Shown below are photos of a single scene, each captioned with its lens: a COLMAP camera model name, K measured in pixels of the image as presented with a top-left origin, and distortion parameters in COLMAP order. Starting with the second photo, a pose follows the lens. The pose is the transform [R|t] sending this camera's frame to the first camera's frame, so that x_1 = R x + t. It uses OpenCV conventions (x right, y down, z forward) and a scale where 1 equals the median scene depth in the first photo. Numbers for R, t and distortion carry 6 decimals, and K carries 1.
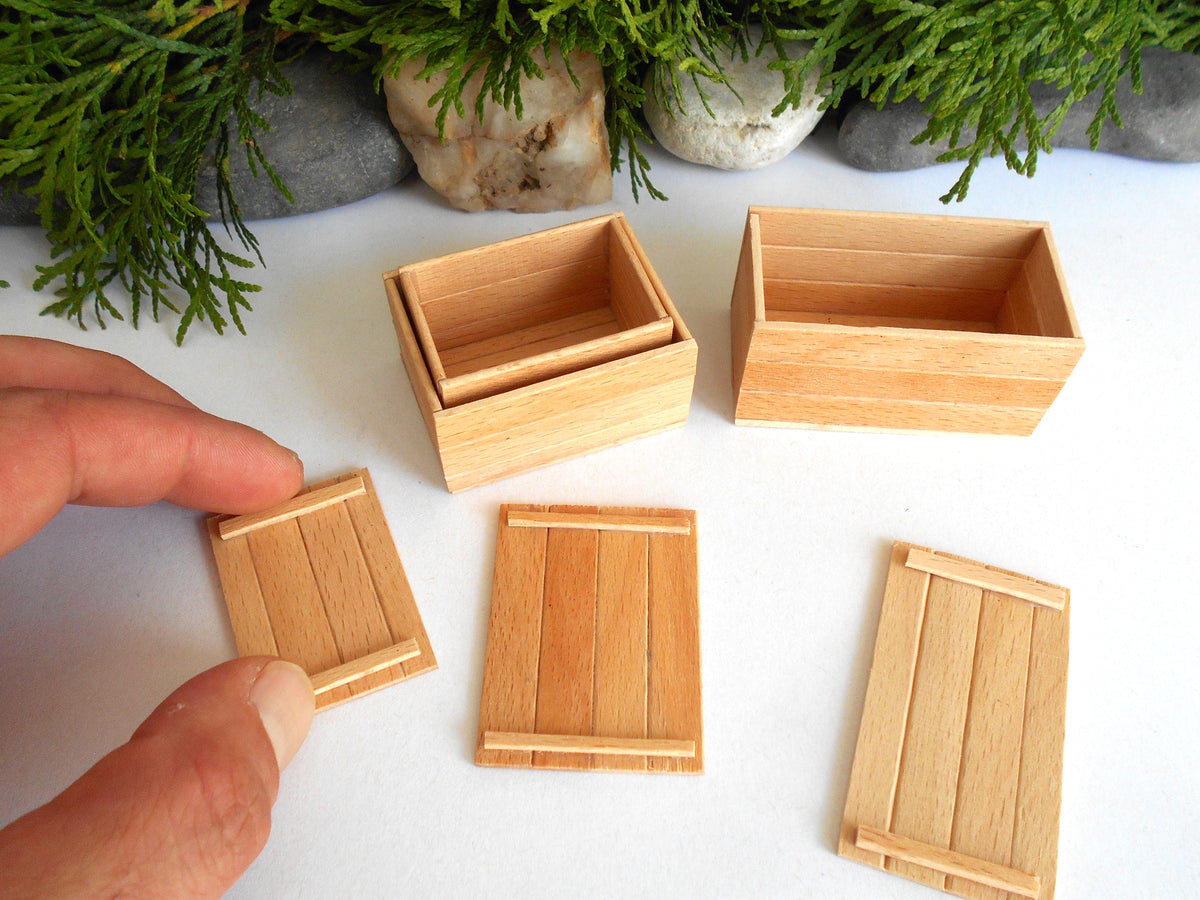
lens RADIAL K [[1027.5, 0, 599.2], [0, 1027.5, 439.1], [0, 0, 1]] dist [-0.021700, 0.015394]
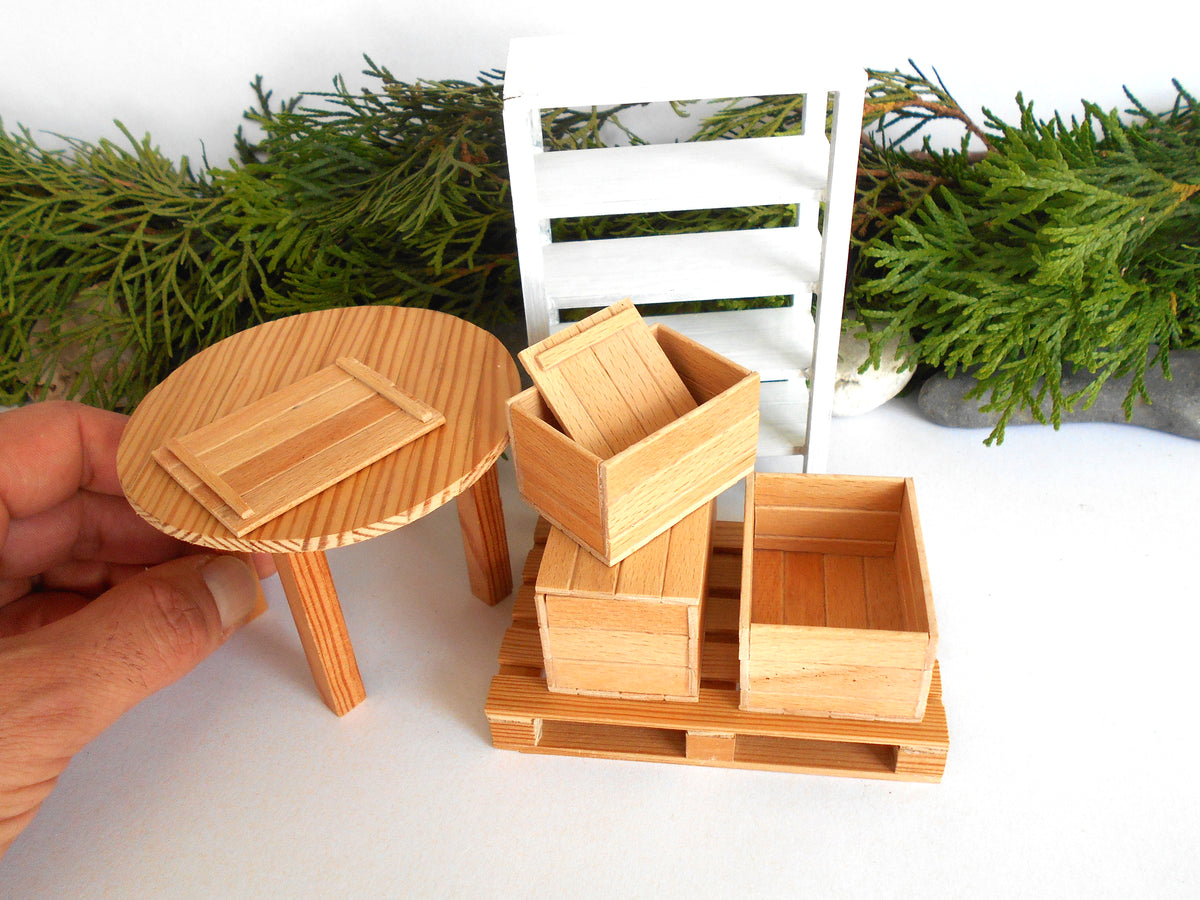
lens RADIAL K [[1027.5, 0, 599.2], [0, 1027.5, 439.1], [0, 0, 1]] dist [-0.021700, 0.015394]
pose [[0.968341, 0.095053, -0.230824, 0.165027], [-0.158167, 0.948998, -0.272739, 0.176788], [0.193127, 0.300613, 0.933988, -0.260996]]
